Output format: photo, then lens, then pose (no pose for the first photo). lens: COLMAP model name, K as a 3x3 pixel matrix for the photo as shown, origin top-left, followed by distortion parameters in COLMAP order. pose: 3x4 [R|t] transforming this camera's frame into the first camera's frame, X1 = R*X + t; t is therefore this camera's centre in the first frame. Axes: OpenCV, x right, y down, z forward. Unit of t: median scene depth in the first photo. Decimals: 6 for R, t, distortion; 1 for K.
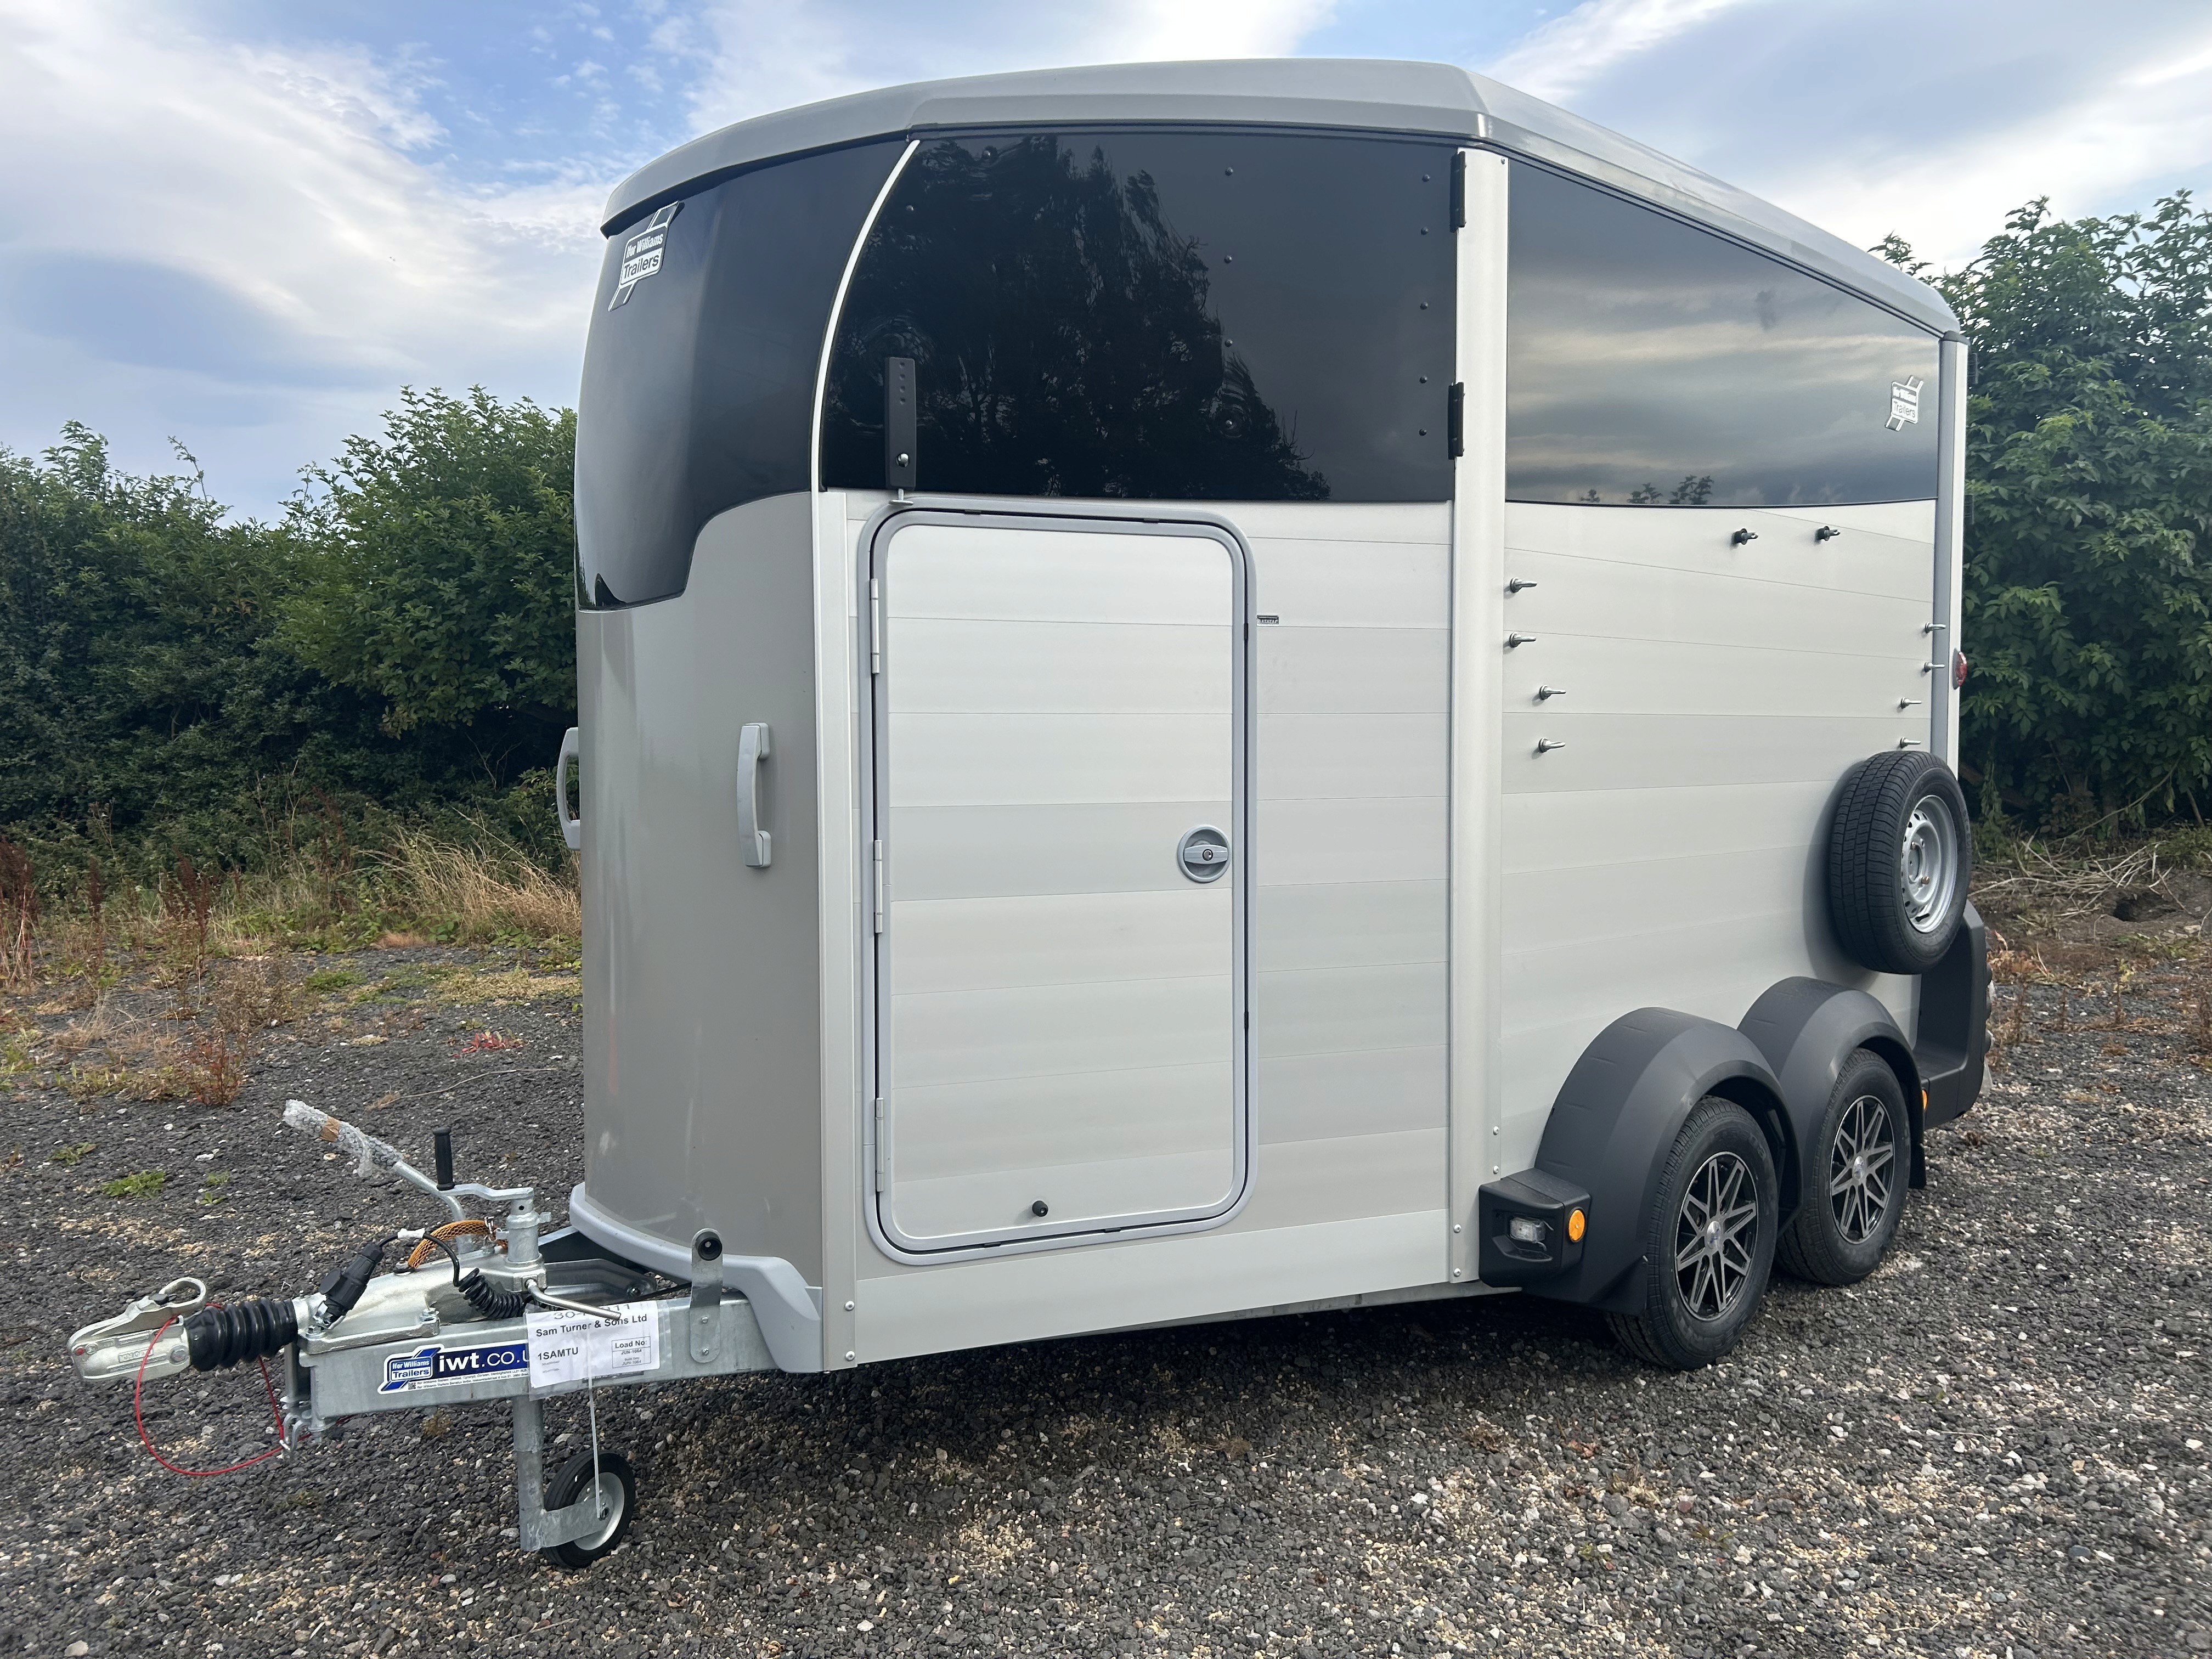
lens RADIAL K [[1631.4, 0, 1114.8], [0, 1631.4, 787.2], [0, 0, 1]] dist [0.047420, -0.037030]
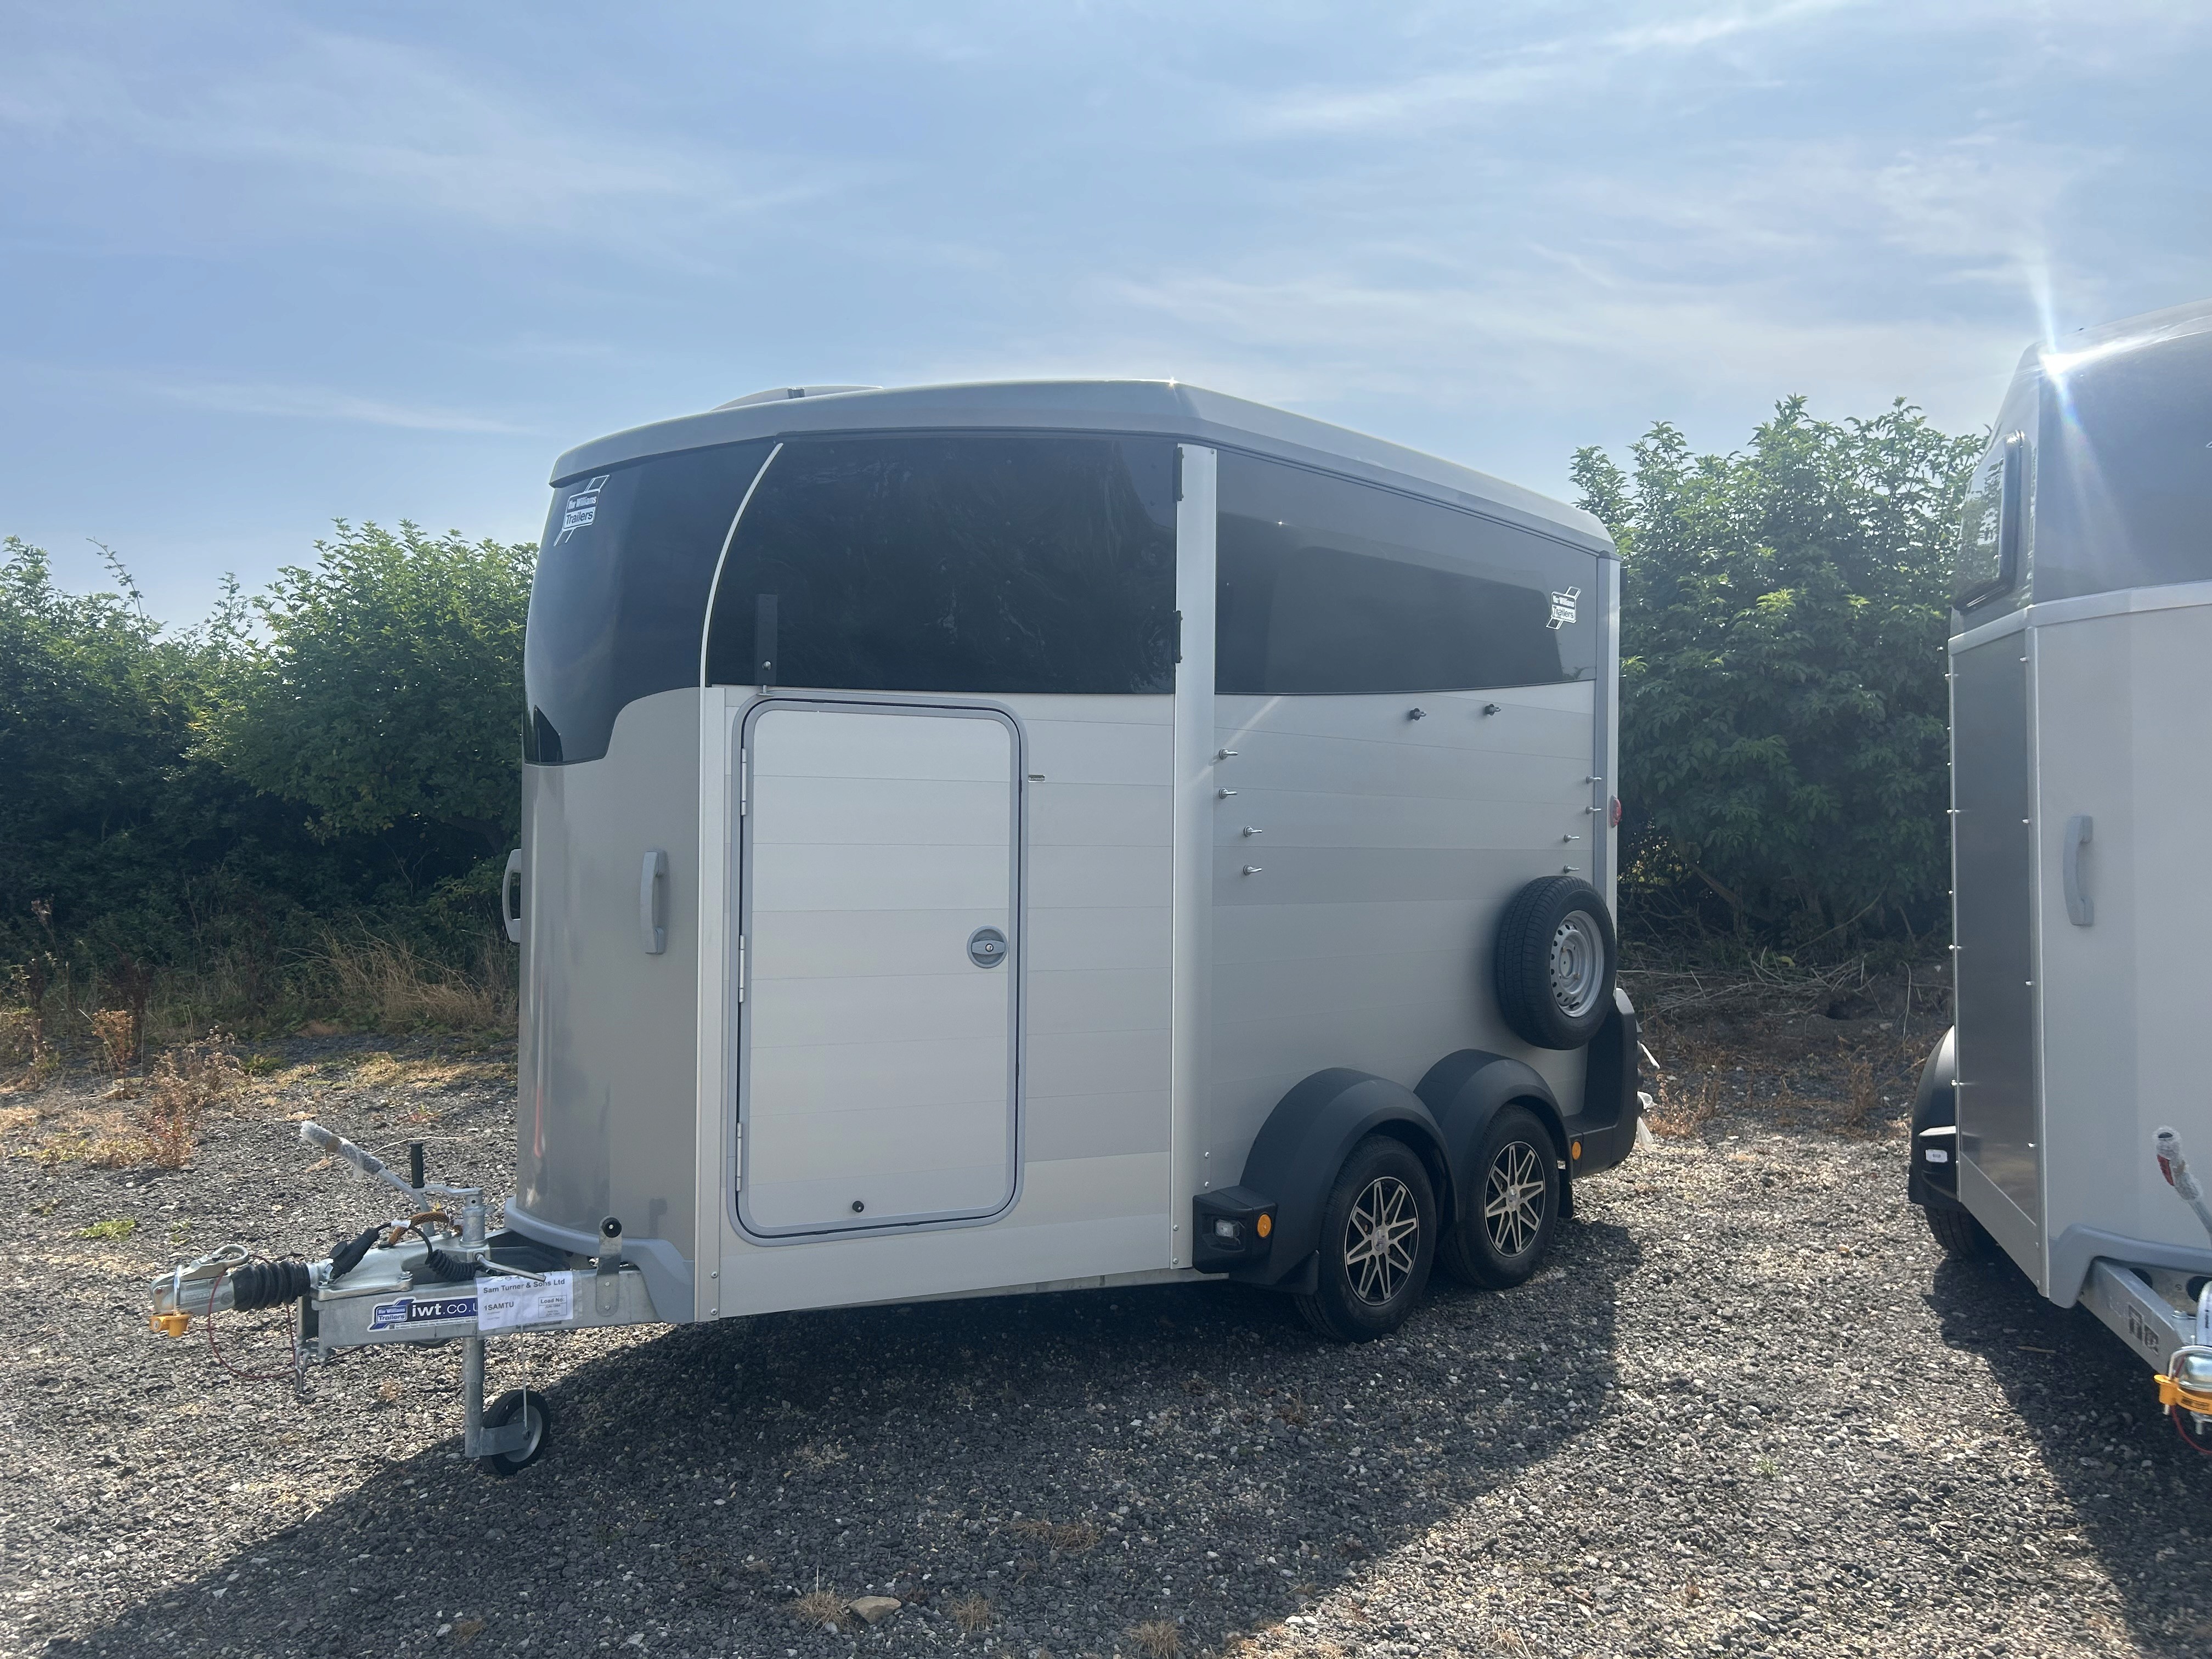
lens RADIAL K [[1671.7, 0, 1126.7], [0, 1671.7, 818.8], [0, 0, 1]] dist [0.056360, -0.058542]
pose [[0.998423, 0.013307, 0.054540, 0.081706], [-0.010840, 0.998915, -0.045282, -0.004337], [-0.055083, 0.044620, 0.997484, -0.357565]]
